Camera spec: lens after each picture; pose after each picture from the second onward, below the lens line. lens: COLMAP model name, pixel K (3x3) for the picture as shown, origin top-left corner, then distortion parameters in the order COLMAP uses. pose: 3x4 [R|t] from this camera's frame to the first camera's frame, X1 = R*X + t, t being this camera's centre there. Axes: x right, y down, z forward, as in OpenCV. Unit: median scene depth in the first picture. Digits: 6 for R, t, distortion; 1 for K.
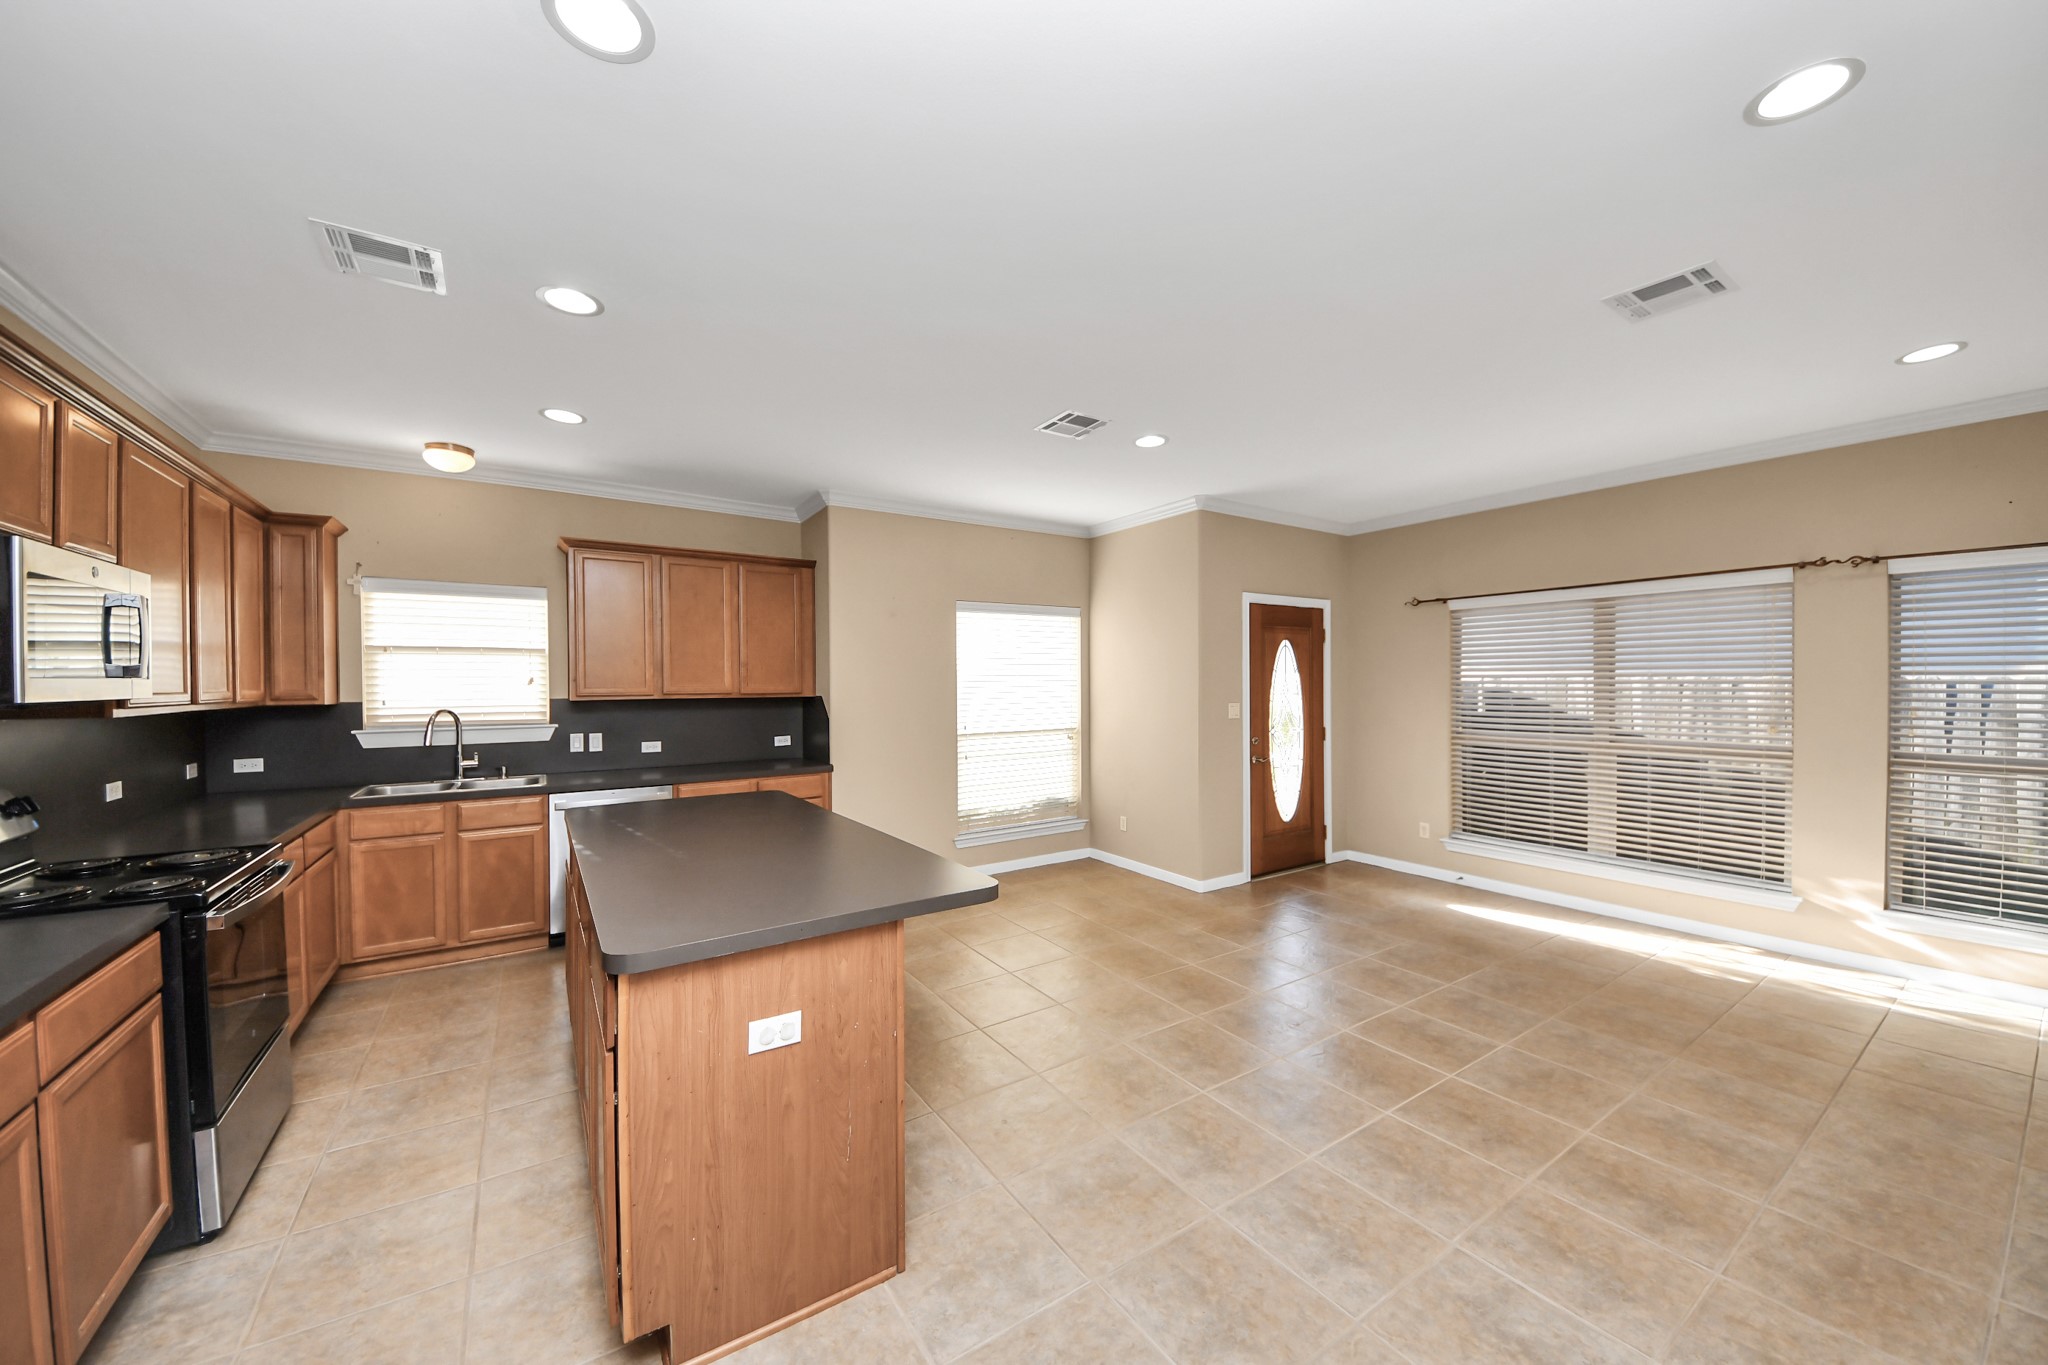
lens RADIAL K [[750.1, 0, 1013.2], [0, 750.1, 682.7], [0, 0, 1]] dist [0.006916, -0.003926]
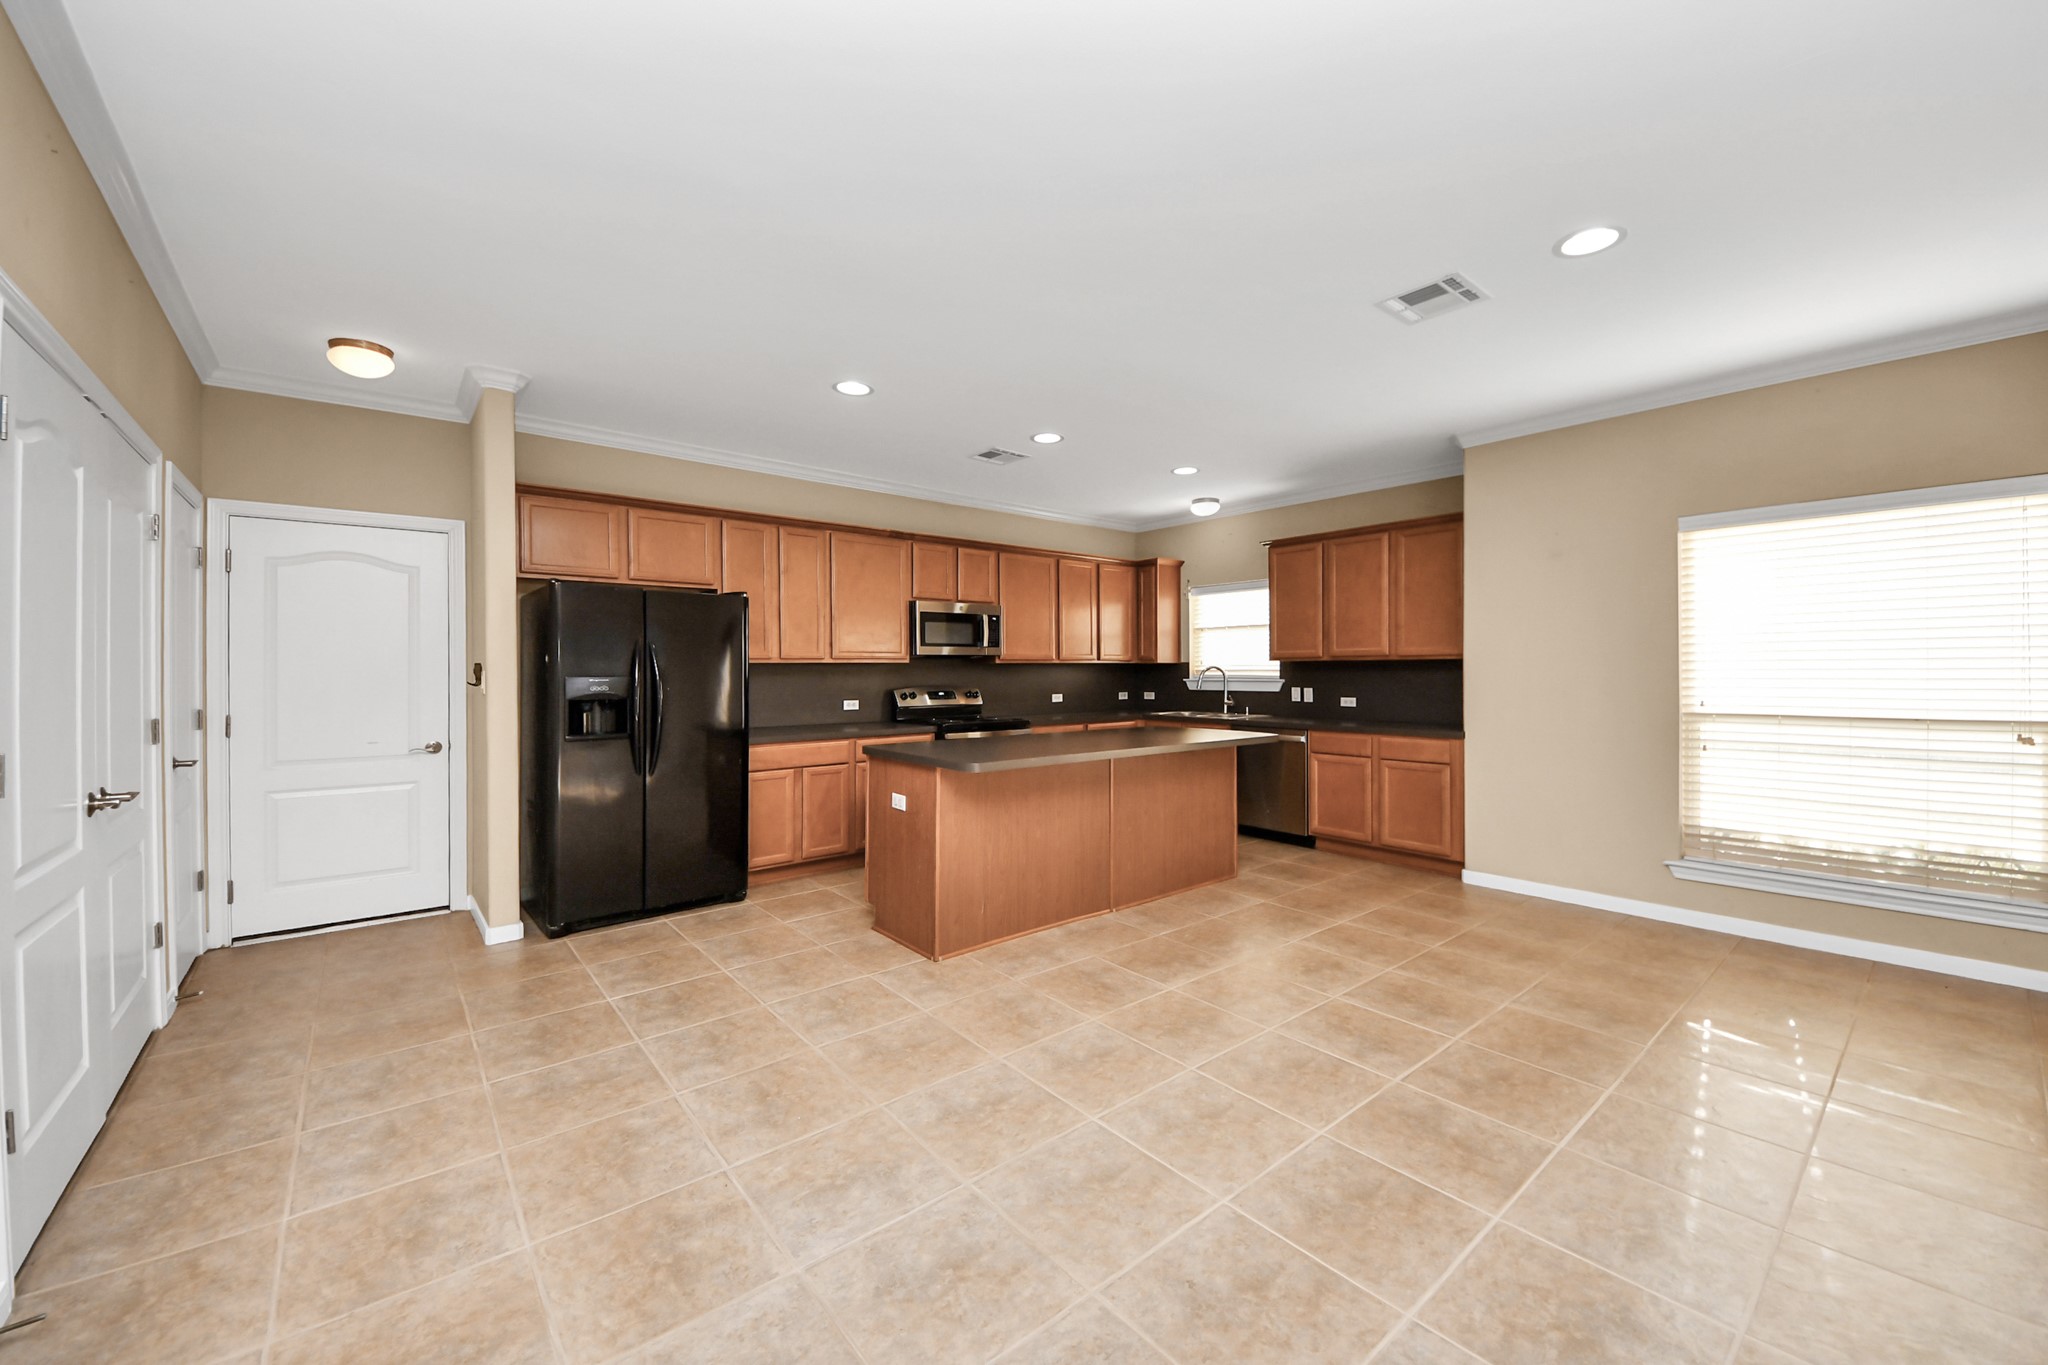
lens RADIAL K [[750.1, 0, 1051.0], [0, 750.1, 668.3], [0, 0, 1]] dist [0.006916, -0.003926]
pose [[0.132934, 0.000990, -0.991124, 0.729847], [0.004232, 0.999990, 0.001567, 0.034413], [0.991116, -0.004403, 0.132929, 0.454752]]
